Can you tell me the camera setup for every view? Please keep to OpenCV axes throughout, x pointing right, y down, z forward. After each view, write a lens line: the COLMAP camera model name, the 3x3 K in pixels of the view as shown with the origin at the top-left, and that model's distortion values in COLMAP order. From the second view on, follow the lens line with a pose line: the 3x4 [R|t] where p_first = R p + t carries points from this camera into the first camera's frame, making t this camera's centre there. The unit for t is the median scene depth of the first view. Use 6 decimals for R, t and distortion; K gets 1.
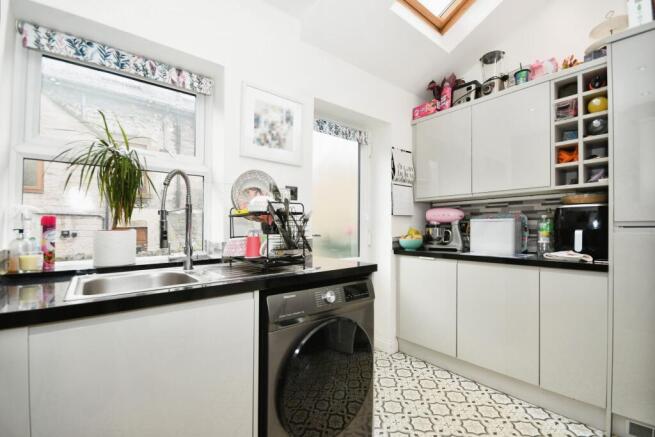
lens RADIAL K [[299.7, 0, 322.0], [0, 299.7, 240.4], [0, 0, 1]] dist [0.017274, -0.006248]
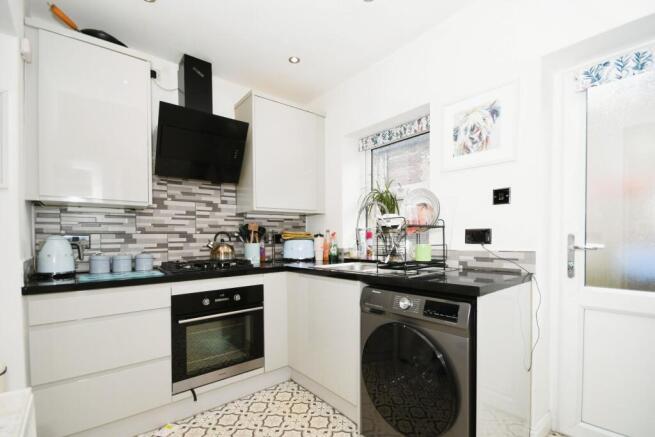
lens RADIAL K [[299.7, 0, 326.4], [0, 299.7, 250.6], [0, 0, 1]] dist [0.017274, -0.006248]
pose [[0.015498, 0.045492, -0.998844, 0.952719], [-0.024443, 0.998683, 0.045105, -0.035771], [0.999581, 0.023715, 0.016590, 0.623387]]
